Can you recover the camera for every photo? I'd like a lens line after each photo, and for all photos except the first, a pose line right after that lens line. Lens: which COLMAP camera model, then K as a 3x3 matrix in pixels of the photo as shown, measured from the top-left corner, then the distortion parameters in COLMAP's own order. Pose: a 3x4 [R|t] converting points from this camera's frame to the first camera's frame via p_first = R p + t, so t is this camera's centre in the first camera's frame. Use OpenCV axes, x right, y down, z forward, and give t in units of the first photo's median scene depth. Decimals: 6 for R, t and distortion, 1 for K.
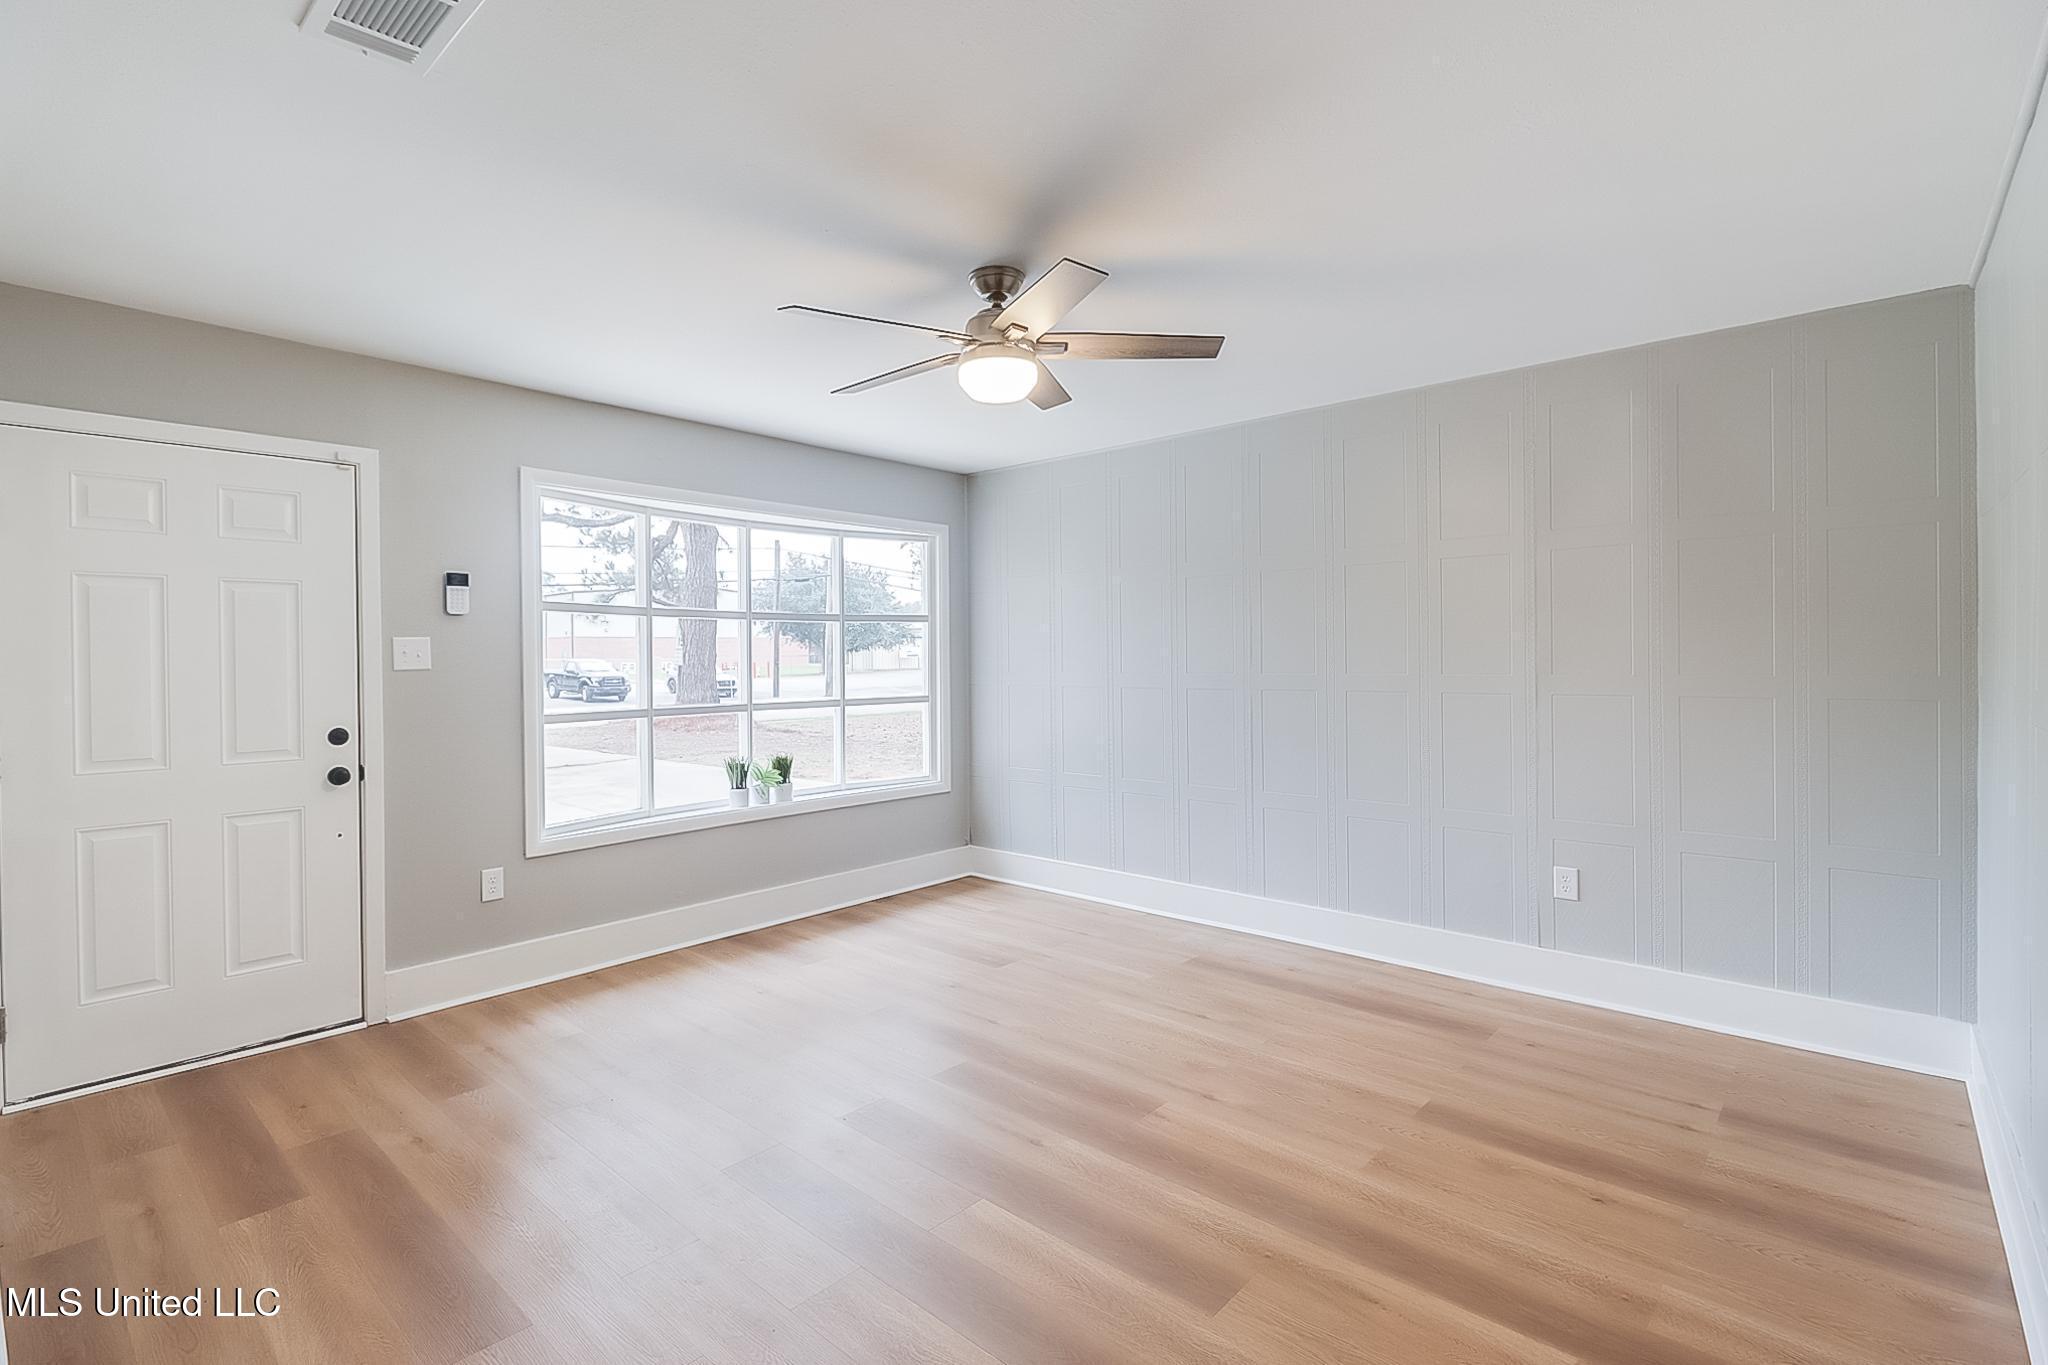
lens RADIAL K [[928.3, 0, 1024.0], [0, 928.3, 682.5], [0, 0, 1]] dist [0.000417, -0.014114]
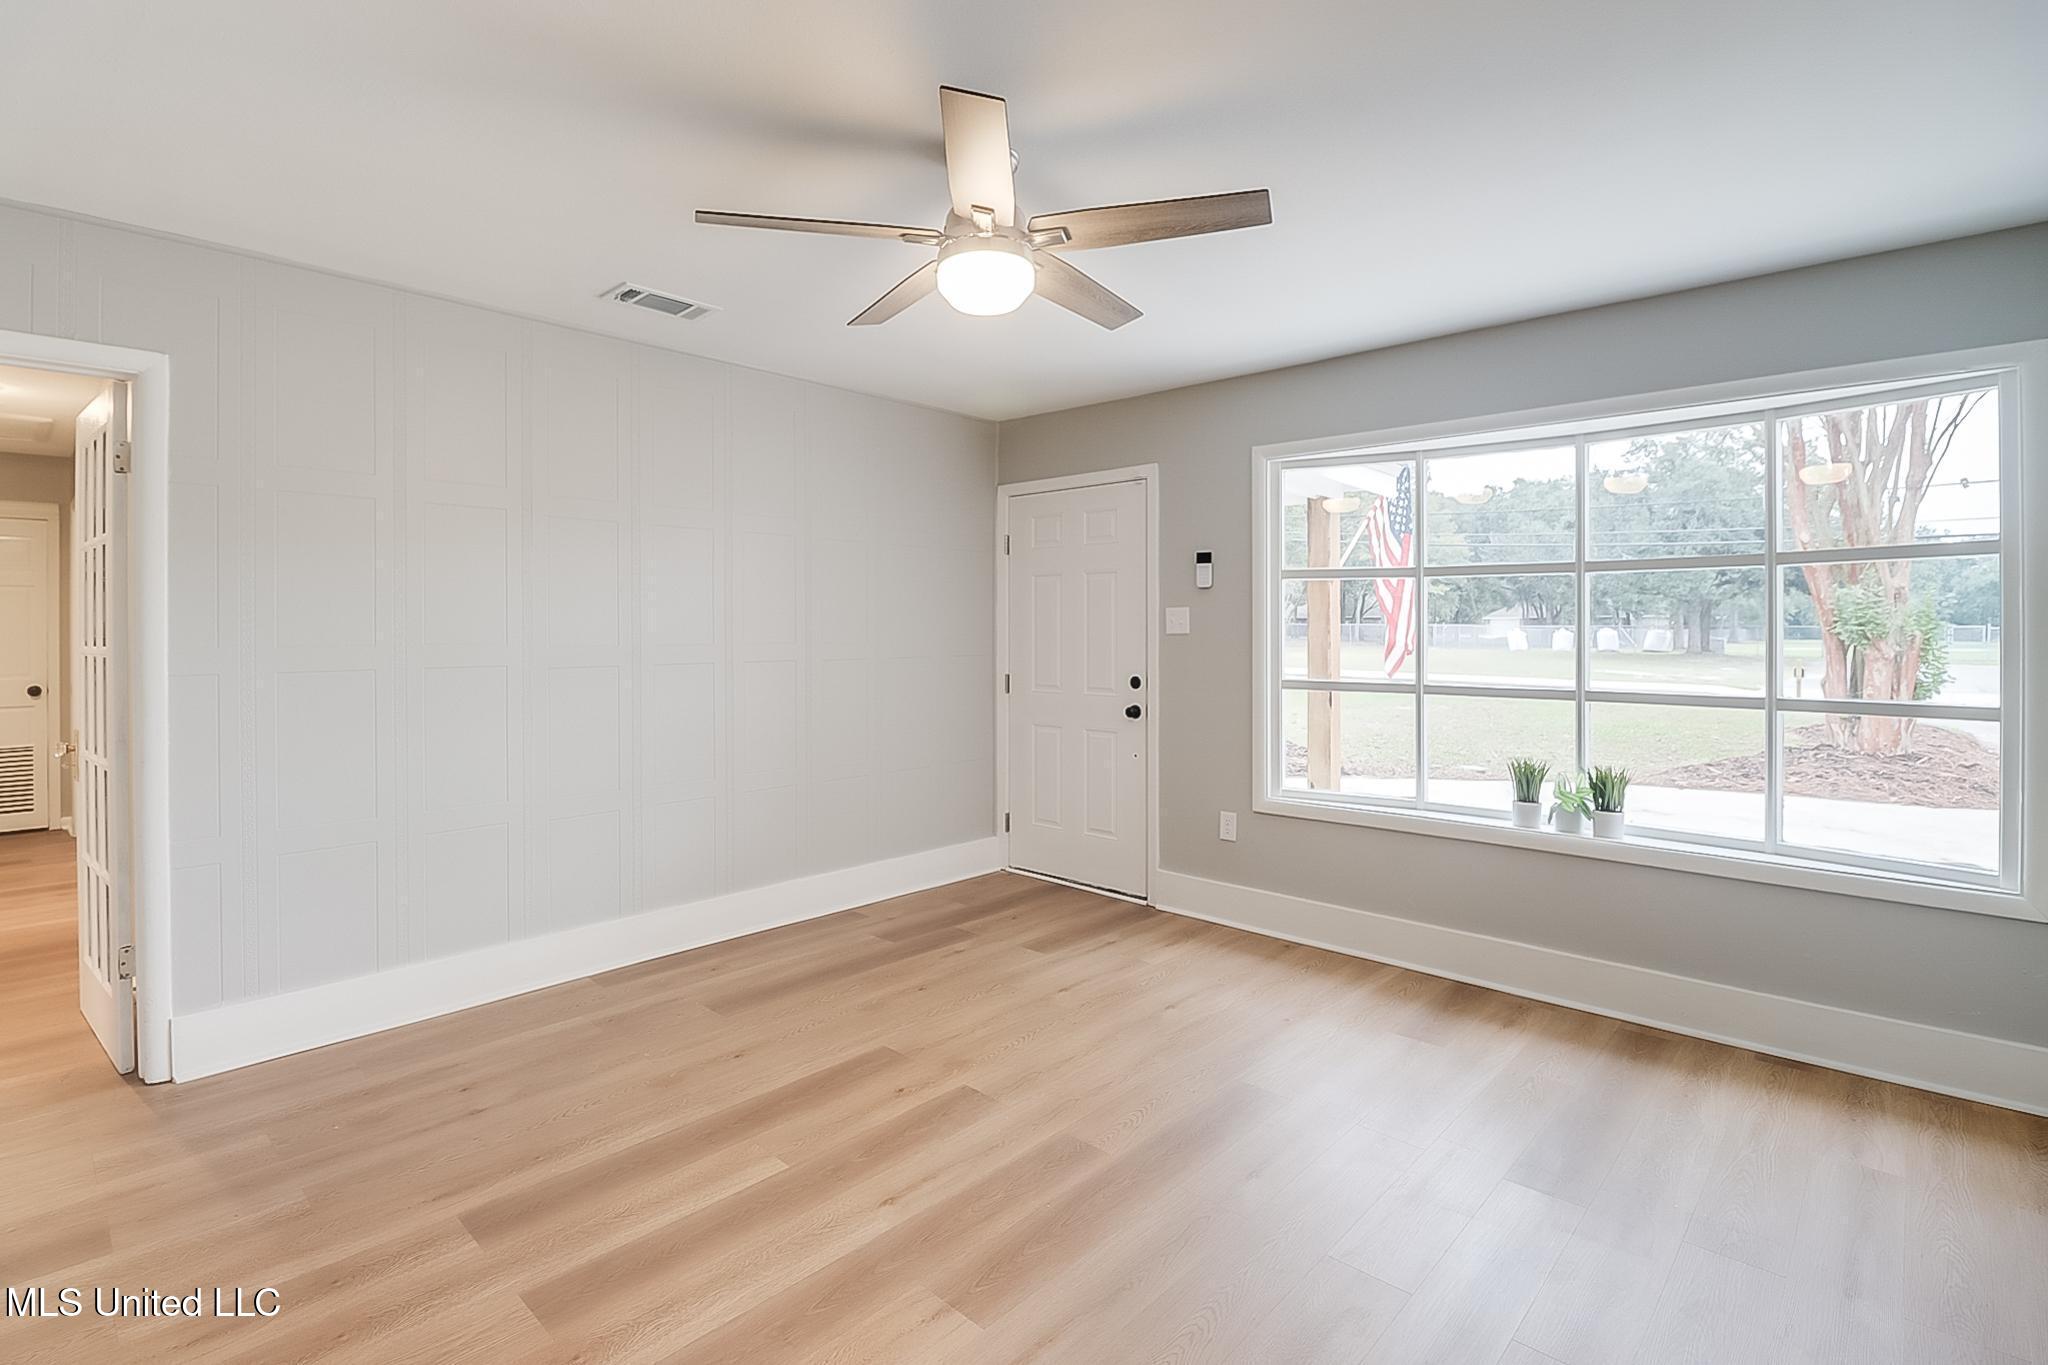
lens RADIAL K [[956.0, 0, 1008.7], [0, 956.0, 651.0], [0, 0, 1]] dist [0.003236, -0.015722]
pose [[-0.025135, 0.030547, -0.999217, 0.607103], [-0.028821, 0.999095, 0.031268, -0.024064], [0.999269, 0.029584, -0.024232, 0.783293]]
